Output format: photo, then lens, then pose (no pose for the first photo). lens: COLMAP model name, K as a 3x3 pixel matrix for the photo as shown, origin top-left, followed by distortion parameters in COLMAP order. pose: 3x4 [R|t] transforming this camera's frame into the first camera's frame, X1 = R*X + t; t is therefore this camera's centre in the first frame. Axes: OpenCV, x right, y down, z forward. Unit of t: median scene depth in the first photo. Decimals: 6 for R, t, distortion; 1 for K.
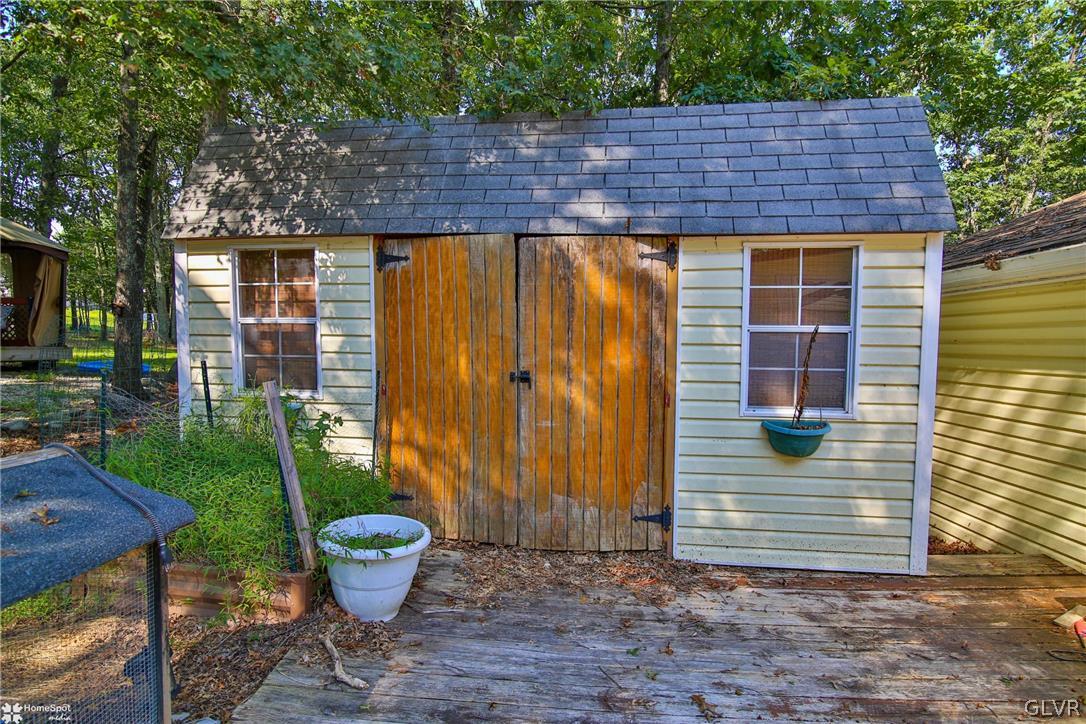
lens RADIAL K [[542.6, 0, 550.2], [0, 542.6, 369.8], [0, 0, 1]] dist [-0.018225, -0.000157]
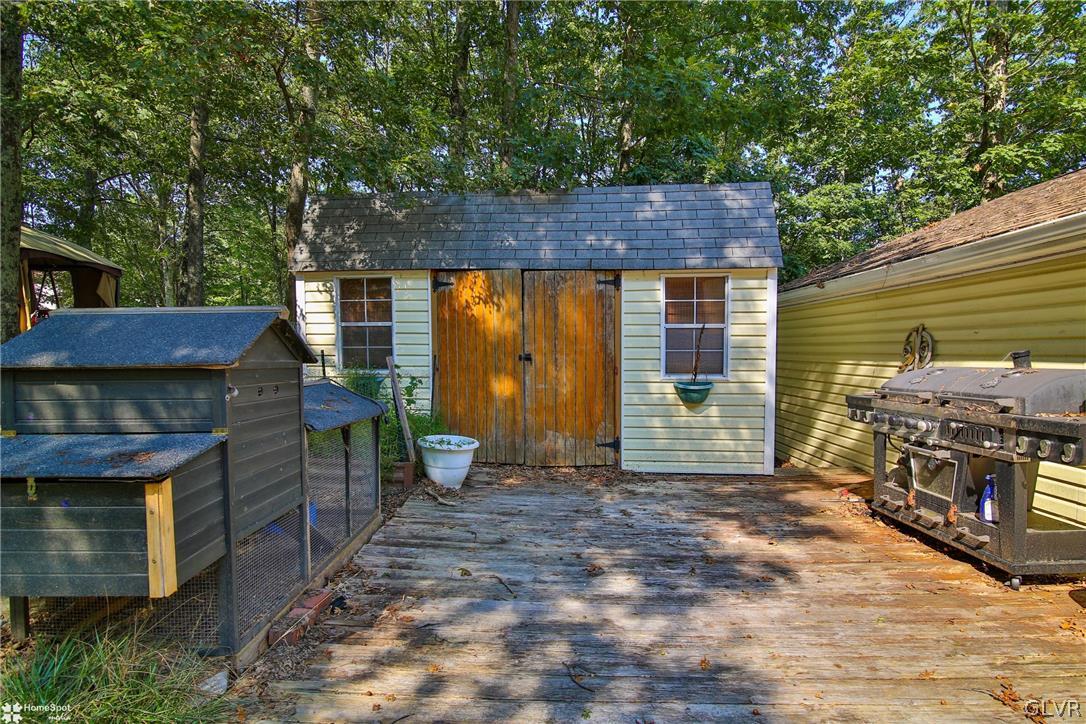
lens RADIAL K [[542.6, 0, 550.2], [0, 542.6, 369.8], [0, 0, 1]] dist [-0.018225, -0.000157]
pose [[0.999471, -0.010921, 0.030635, -0.030801], [0.011311, 0.999857, -0.012564, 0.071030], [-0.030494, 0.012904, 0.999452, -0.615186]]
